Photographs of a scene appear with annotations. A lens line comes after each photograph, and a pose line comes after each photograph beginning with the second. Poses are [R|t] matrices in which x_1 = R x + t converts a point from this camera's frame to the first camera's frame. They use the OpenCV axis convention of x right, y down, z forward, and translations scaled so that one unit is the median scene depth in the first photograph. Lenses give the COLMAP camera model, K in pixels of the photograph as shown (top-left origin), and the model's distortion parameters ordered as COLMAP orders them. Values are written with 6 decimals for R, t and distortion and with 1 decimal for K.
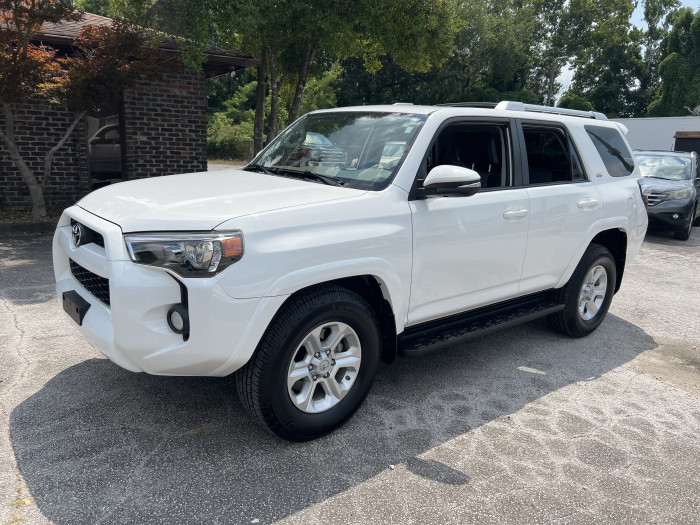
lens RADIAL K [[523.1, 0, 347.6], [0, 523.1, 264.8], [0, 0, 1]] dist [0.041839, -0.041292]
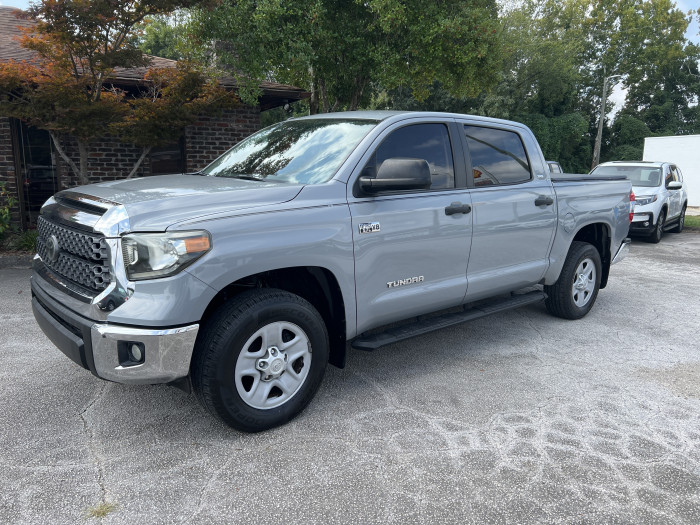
lens RADIAL K [[523.1, 0, 347.9], [0, 523.1, 266.3], [0, 0, 1]] dist [0.041839, -0.041292]
pose [[0.995860, -0.013205, -0.089937, -0.007521], [0.008937, 0.998822, -0.047689, 0.003585], [0.090461, 0.046688, 0.994805, -0.008411]]
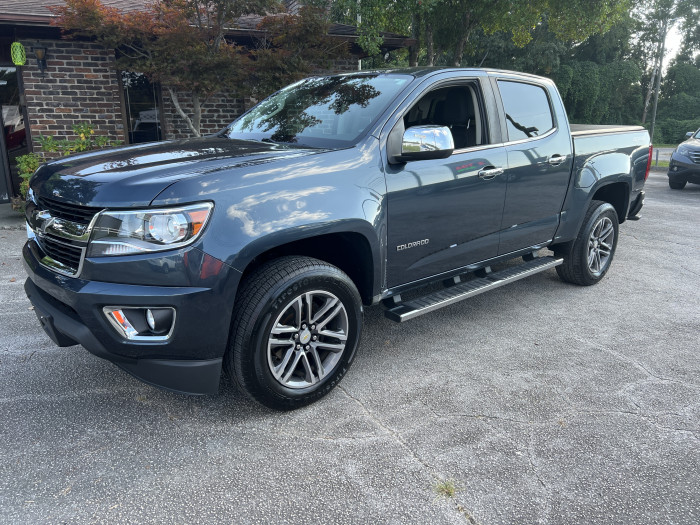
lens RADIAL K [[523.1, 0, 350.0], [0, 523.1, 263.5], [0, 0, 1]] dist [0.041839, -0.041292]
pose [[0.989999, -0.009195, -0.140771, -0.156113], [0.013006, 0.999573, 0.026179, -0.000009], [0.140470, -0.027748, 0.989696, 0.002731]]
